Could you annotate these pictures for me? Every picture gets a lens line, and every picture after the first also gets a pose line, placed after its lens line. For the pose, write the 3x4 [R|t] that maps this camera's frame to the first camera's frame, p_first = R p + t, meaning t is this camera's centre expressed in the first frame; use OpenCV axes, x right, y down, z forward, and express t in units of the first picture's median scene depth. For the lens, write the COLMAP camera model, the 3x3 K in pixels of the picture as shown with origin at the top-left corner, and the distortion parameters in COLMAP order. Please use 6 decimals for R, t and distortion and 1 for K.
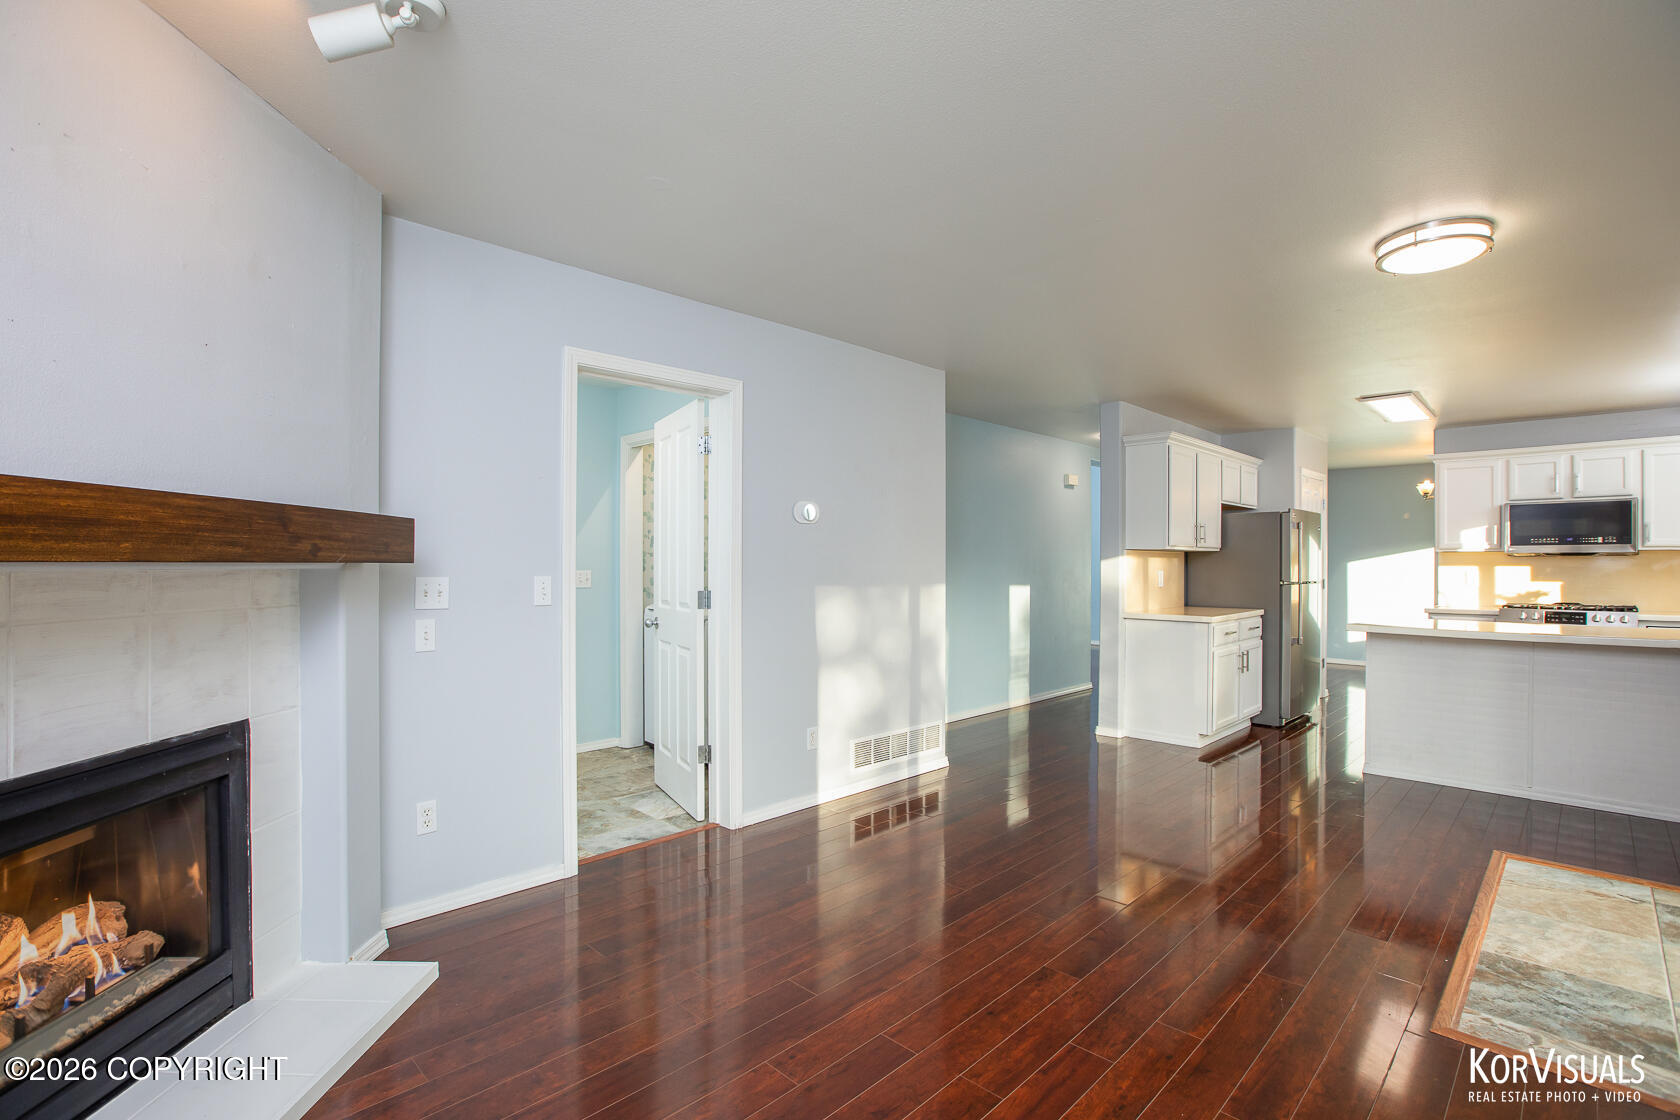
lens RADIAL K [[767.0, 0, 839.5], [0, 767.0, 560.4], [0, 0, 1]] dist [-0.026421, 0.002994]
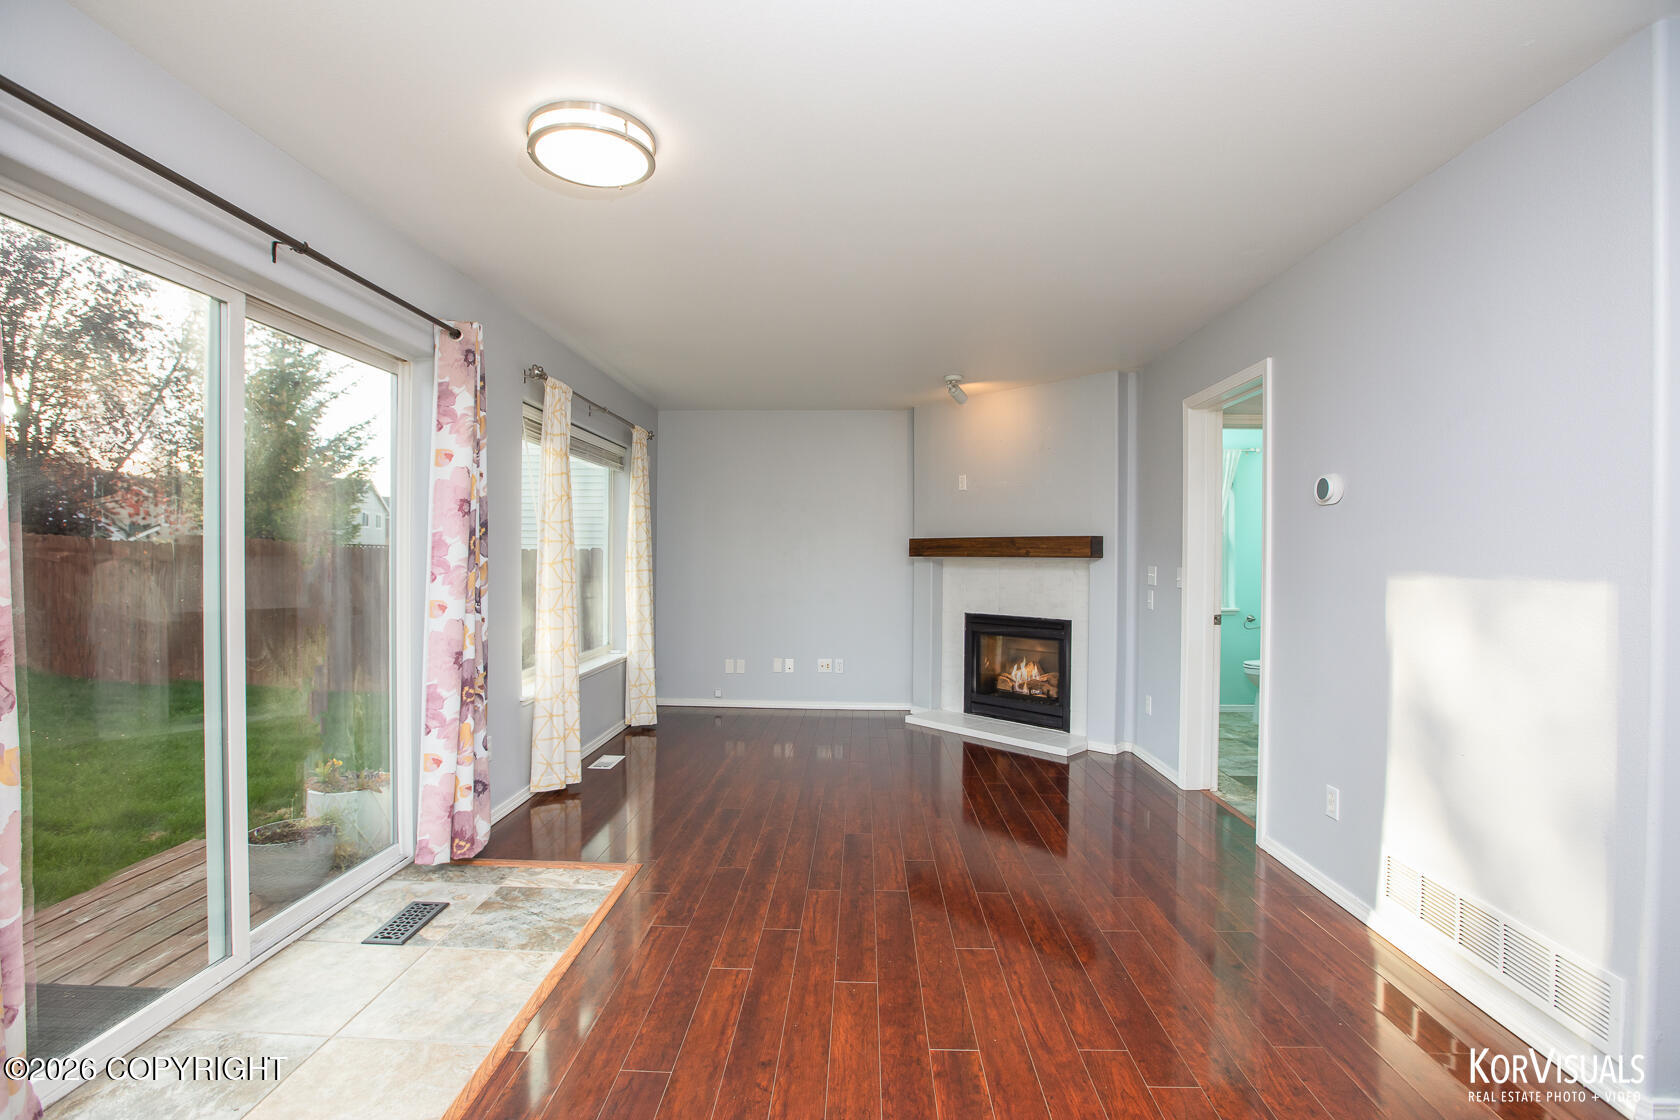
lens RADIAL K [[767.0, 0, 839.8], [0, 767.0, 562.0], [0, 0, 1]] dist [-0.026421, 0.002994]
pose [[-0.730505, -0.000351, -0.682908, 1.464213], [-0.004322, 0.999982, 0.004109, 0.009960], [0.682894, 0.005954, -0.730493, 2.260357]]
